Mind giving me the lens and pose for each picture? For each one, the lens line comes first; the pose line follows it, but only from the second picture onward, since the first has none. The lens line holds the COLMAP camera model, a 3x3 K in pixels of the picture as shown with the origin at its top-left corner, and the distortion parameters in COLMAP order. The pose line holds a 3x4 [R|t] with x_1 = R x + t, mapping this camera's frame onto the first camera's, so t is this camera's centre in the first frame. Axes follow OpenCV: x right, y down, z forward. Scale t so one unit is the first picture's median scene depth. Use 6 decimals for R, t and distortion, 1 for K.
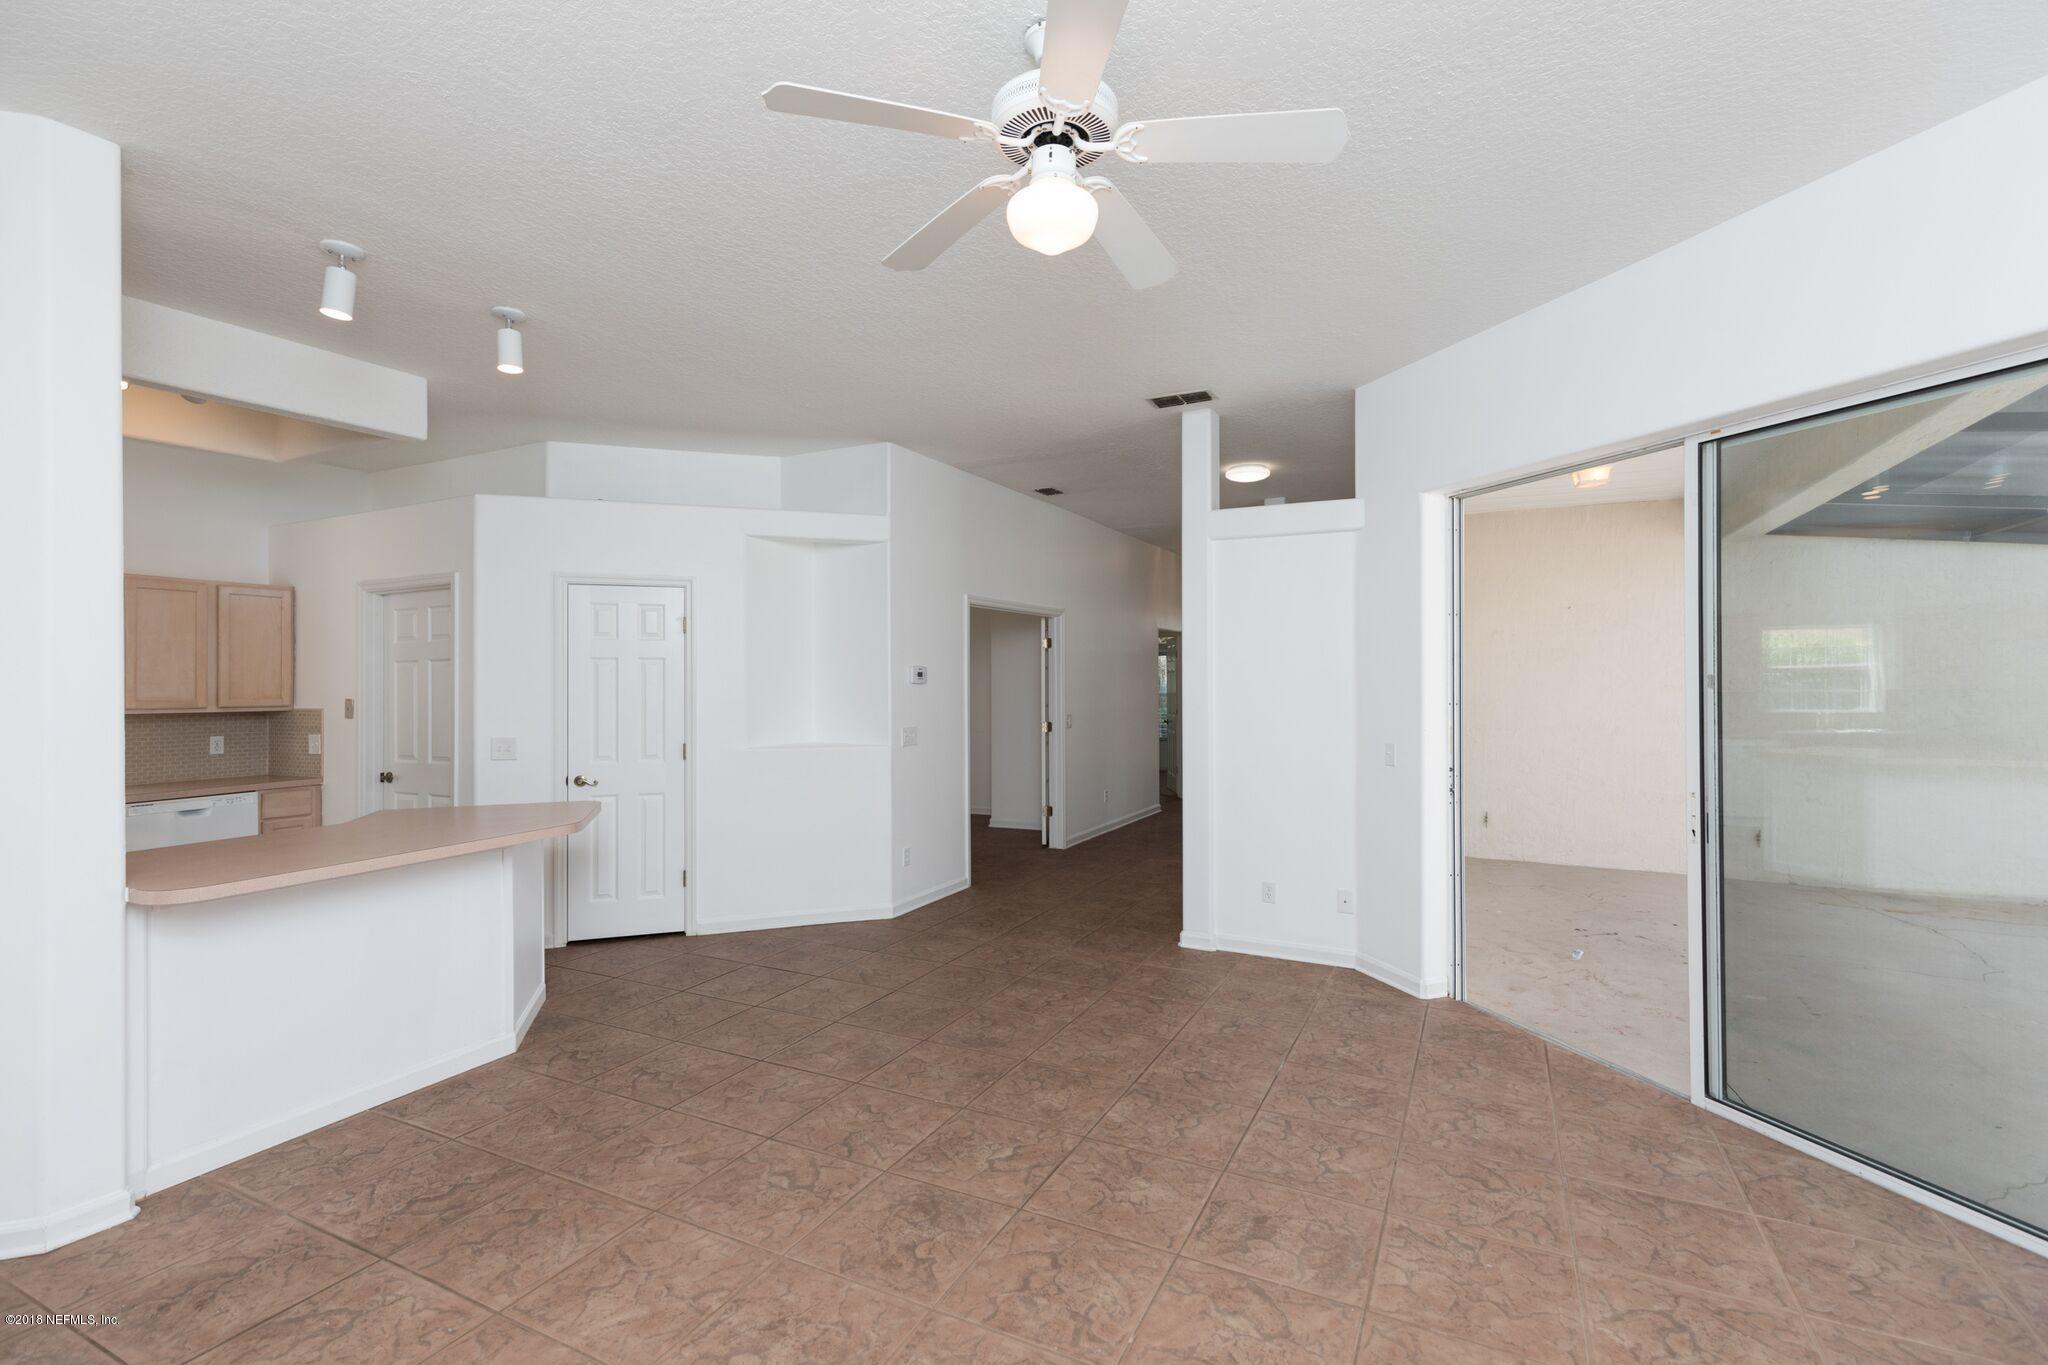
lens RADIAL K [[927.7, 0, 1033.8], [0, 927.7, 678.7], [0, 0, 1]] dist [0.008140, -0.001096]
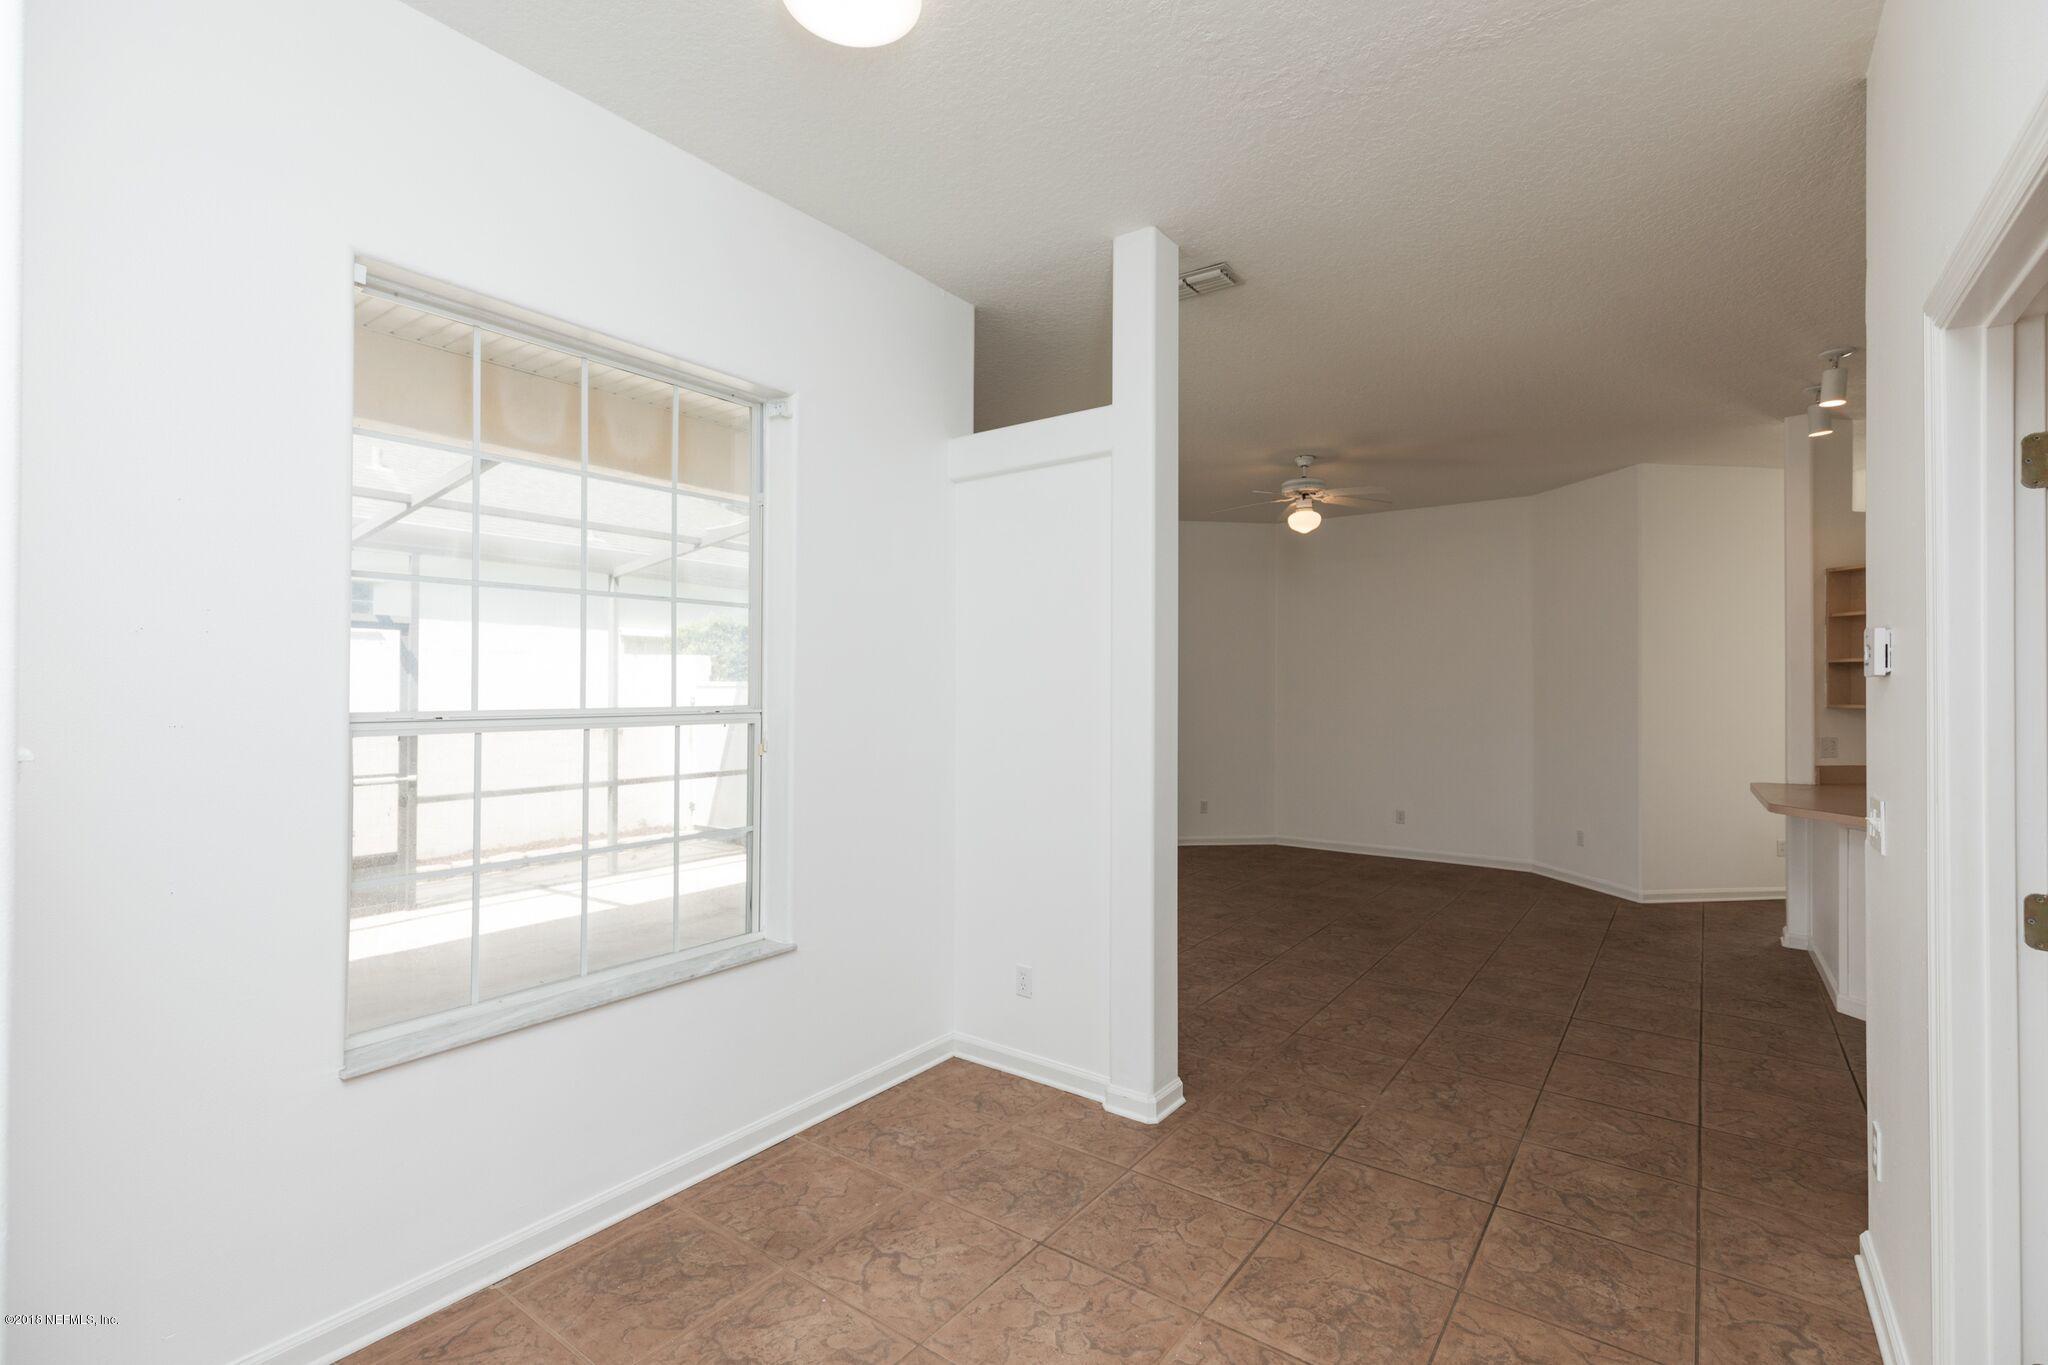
lens RADIAL K [[927.7, 0, 1055.8], [0, 927.7, 678.7], [0, 0, 1]] dist [0.008140, -0.001096]
pose [[-0.989033, -0.000585, 0.147692, 0.168011], [-0.001686, 0.999972, -0.007334, 0.008908], [-0.147684, -0.007502, -0.989006, 1.833509]]
